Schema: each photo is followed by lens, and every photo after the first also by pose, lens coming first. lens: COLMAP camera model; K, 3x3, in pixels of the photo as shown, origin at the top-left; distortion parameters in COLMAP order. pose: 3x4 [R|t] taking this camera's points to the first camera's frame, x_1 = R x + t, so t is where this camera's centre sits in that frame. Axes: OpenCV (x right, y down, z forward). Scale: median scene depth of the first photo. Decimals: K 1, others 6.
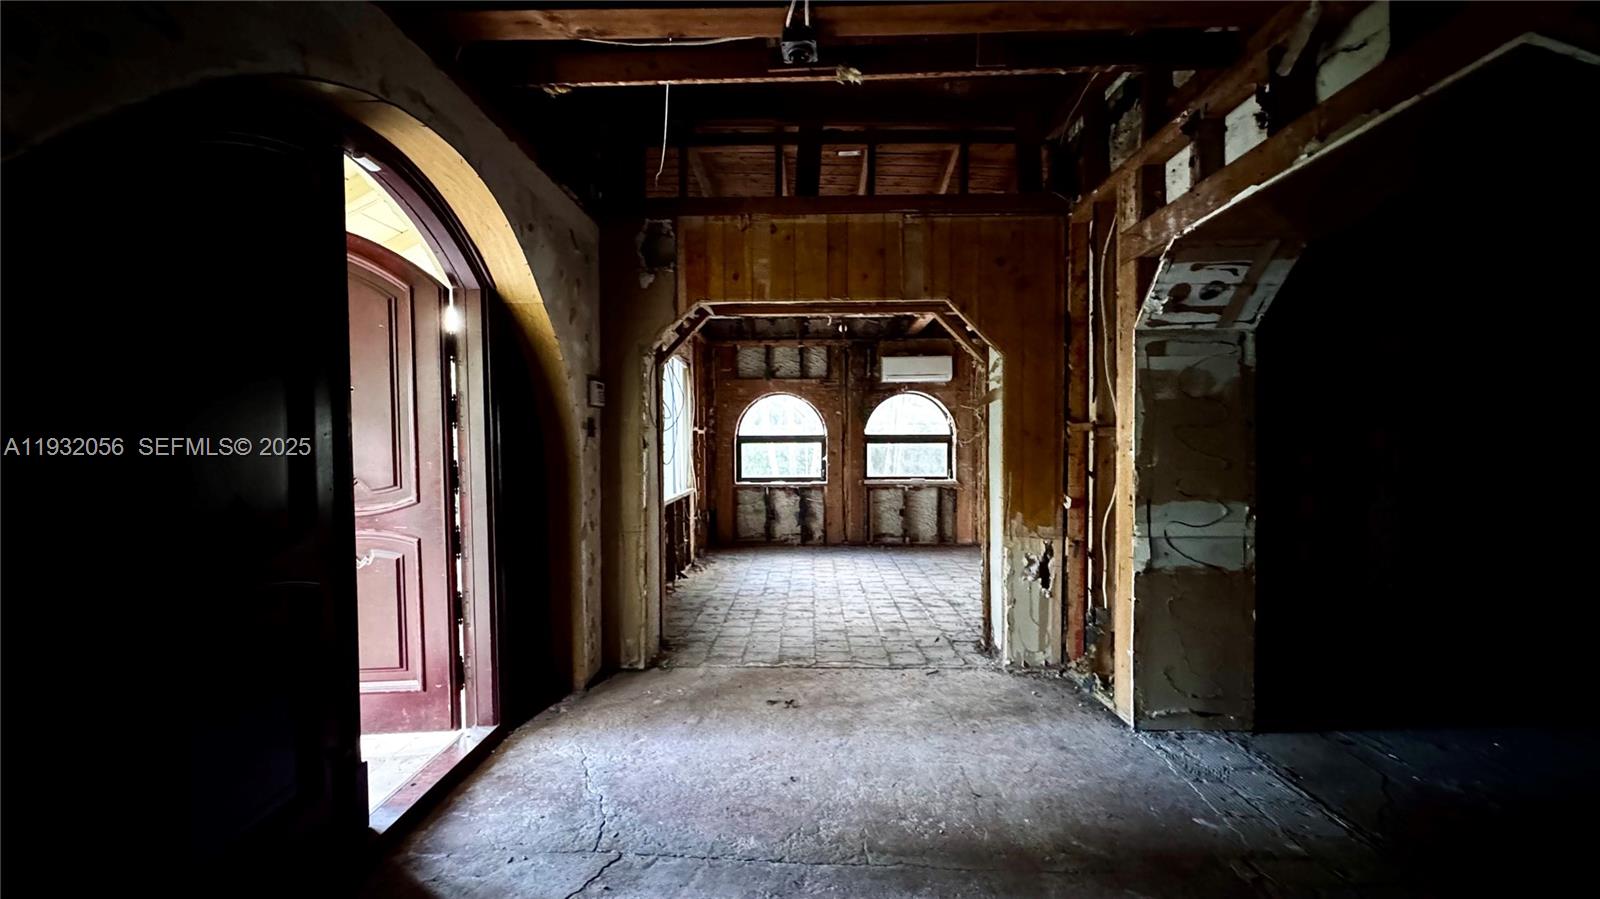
lens RADIAL K [[641.1, 0, 800.0], [0, 641.1, 449.5], [0, 0, 1]] dist [-0.002200, -0.000242]
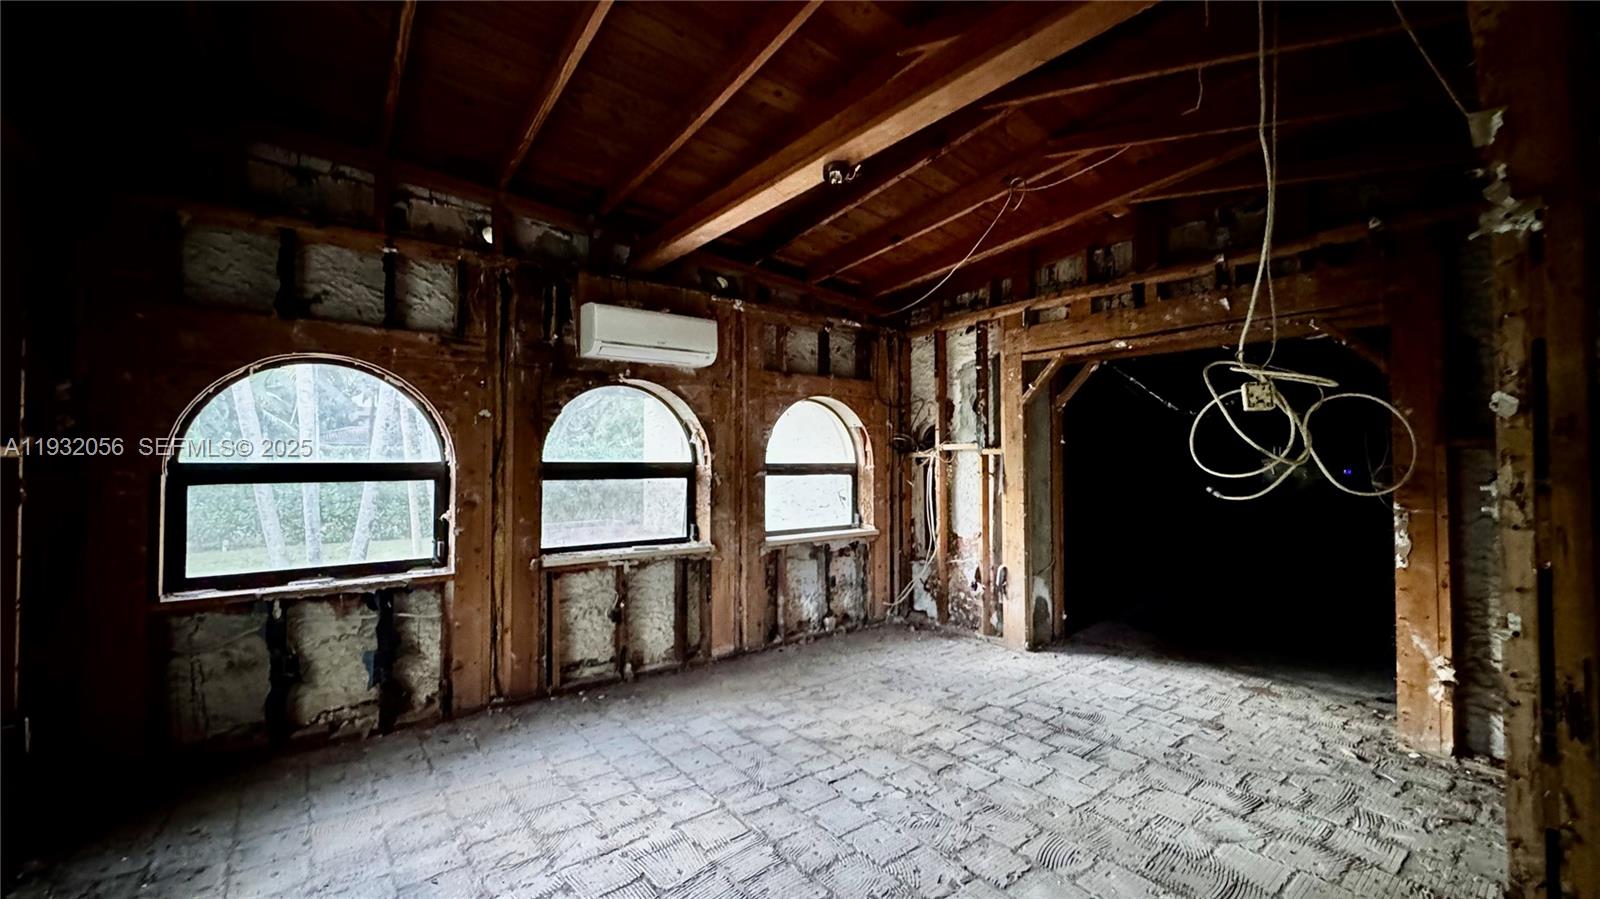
lens RADIAL K [[647.2, 0, 800.0], [0, 647.2, 449.5], [0, 0, 1]] dist [0.000019, 0.000154]
pose [[0.779187, 0.014999, 0.626612, -0.052531], [0.008900, 0.999348, -0.034988, -0.014506], [-0.626729, 0.032839, 0.778545, 0.509484]]
